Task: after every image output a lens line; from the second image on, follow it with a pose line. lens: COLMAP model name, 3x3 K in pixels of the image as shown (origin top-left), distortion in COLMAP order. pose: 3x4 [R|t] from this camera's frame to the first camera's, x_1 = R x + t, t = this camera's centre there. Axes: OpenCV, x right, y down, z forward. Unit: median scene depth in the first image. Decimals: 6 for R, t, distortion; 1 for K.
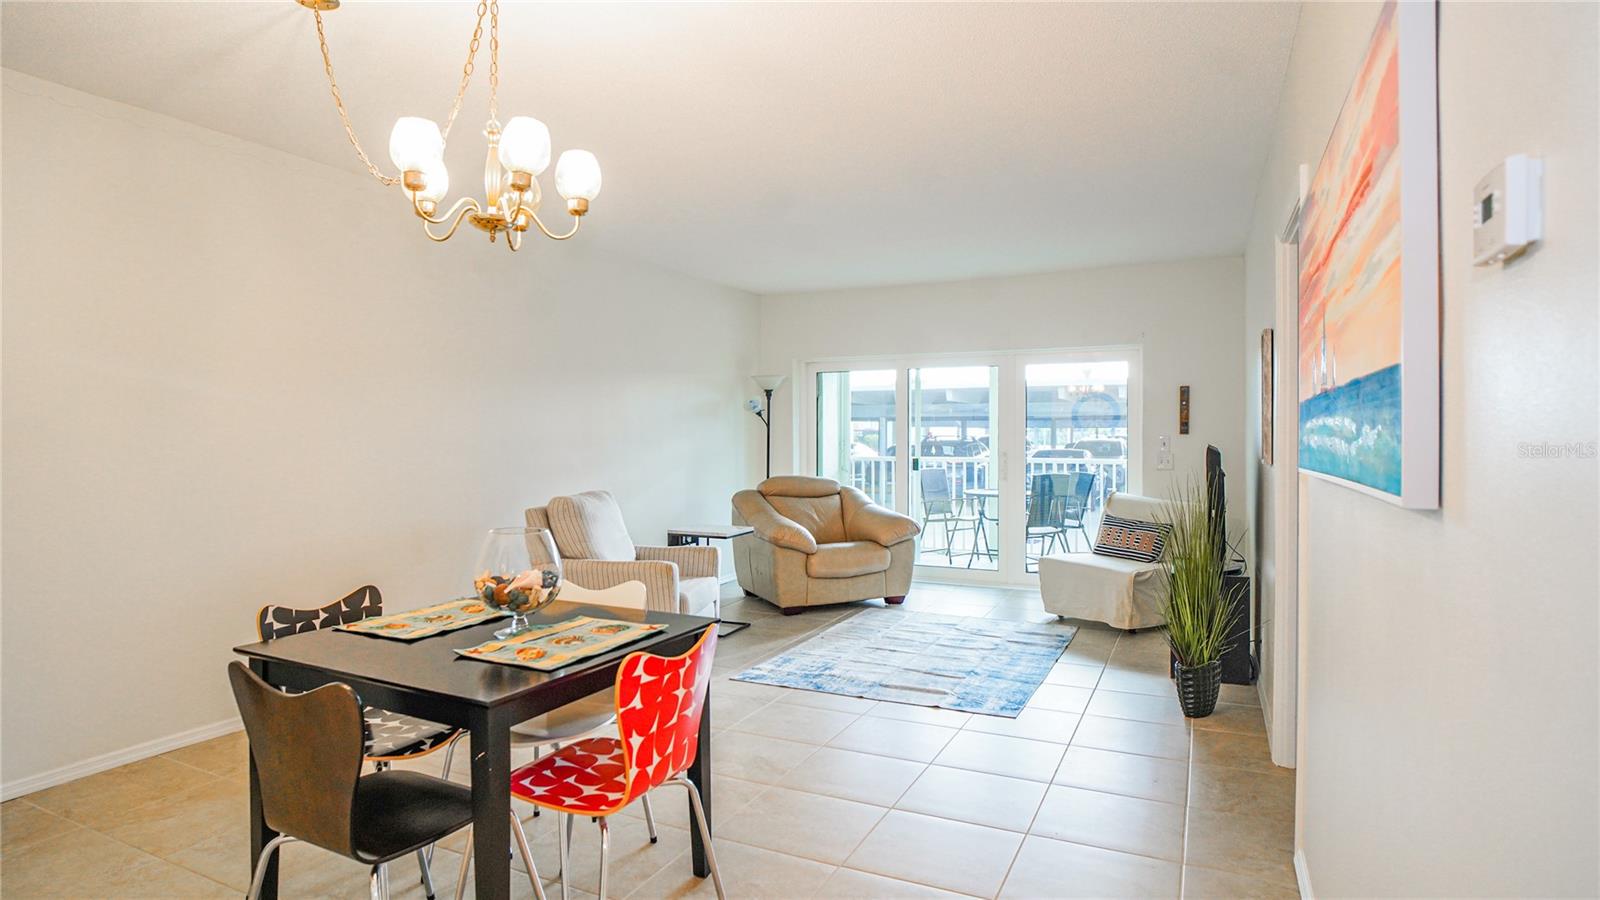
lens RADIAL K [[852.8, 0, 793.7], [0, 852.8, 431.2], [0, 0, 1]] dist [-0.061175, 0.036152]
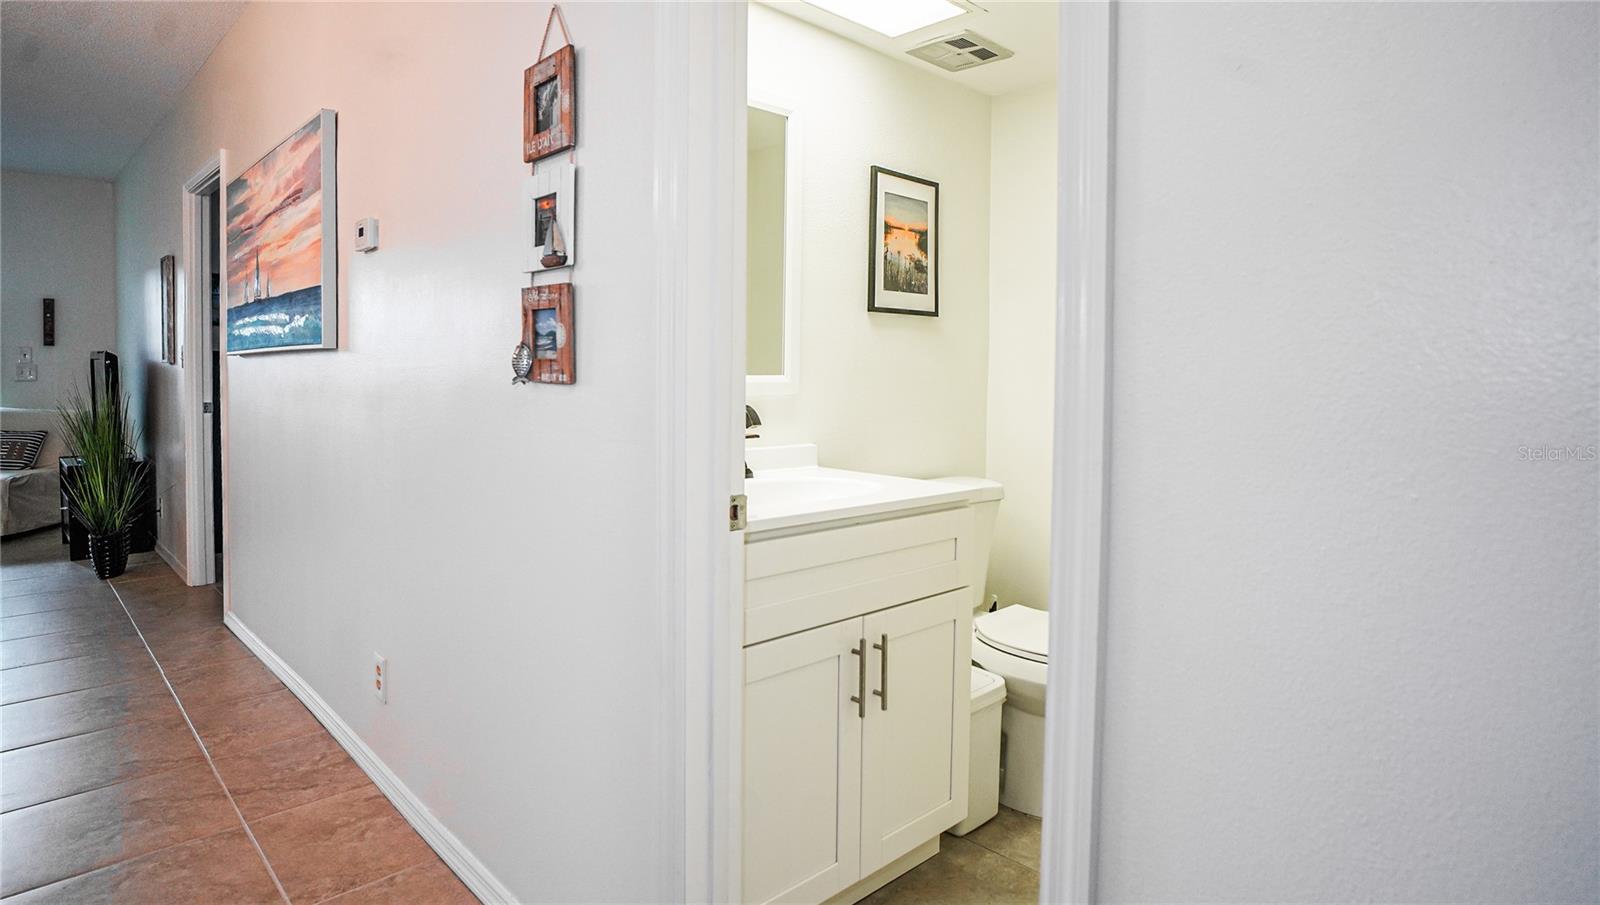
lens RADIAL K [[863.9, 0, 798.8], [0, 863.9, 414.0], [0, 0, 1]] dist [0.001248, 0.000567]
pose [[0.337579, -0.043403, 0.940296, -0.681295], [-0.005431, 0.998830, 0.048055, 0.095239], [-0.941282, -0.021329, 0.336948, -0.660210]]
